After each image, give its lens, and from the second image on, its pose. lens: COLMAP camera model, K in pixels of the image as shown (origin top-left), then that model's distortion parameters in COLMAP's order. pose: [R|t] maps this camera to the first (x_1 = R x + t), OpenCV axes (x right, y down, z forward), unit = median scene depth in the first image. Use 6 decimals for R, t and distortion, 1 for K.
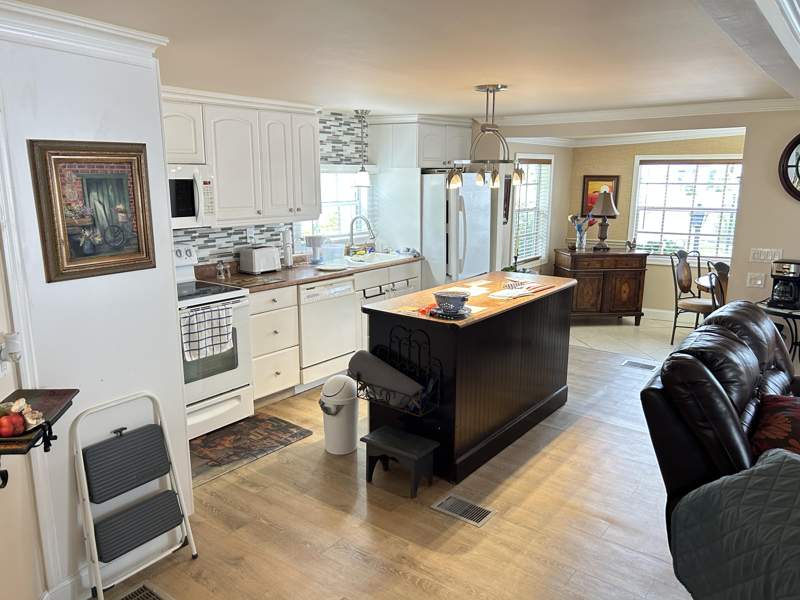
lens RADIAL K [[604.3, 0, 396.0], [0, 604.3, 307.0], [0, 0, 1]] dist [0.031767, -0.036011]
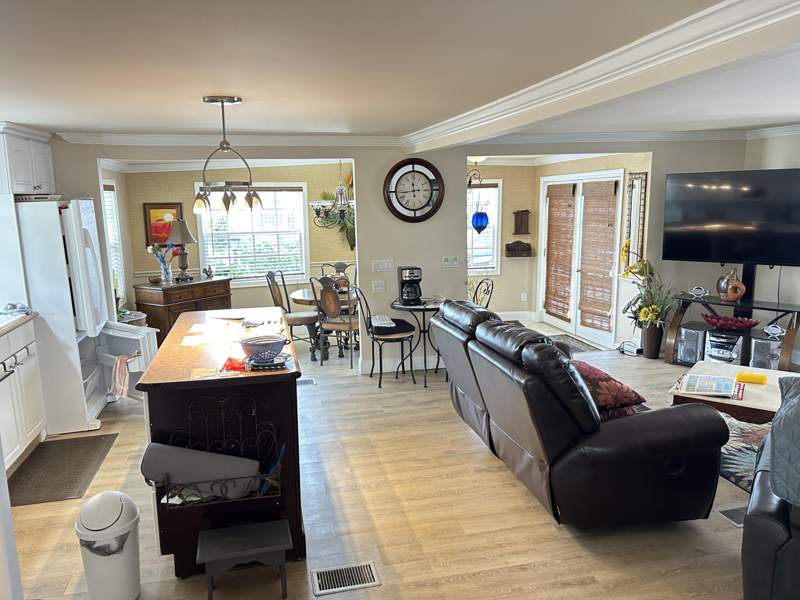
lens RADIAL K [[604.3, 0, 400.8], [0, 604.3, 301.3], [0, 0, 1]] dist [0.031767, -0.036011]
pose [[0.616766, -0.140923, 0.774429, -0.254358], [0.184682, 0.982288, 0.031664, -0.038434], [-0.765175, 0.123494, 0.631868, 0.190231]]
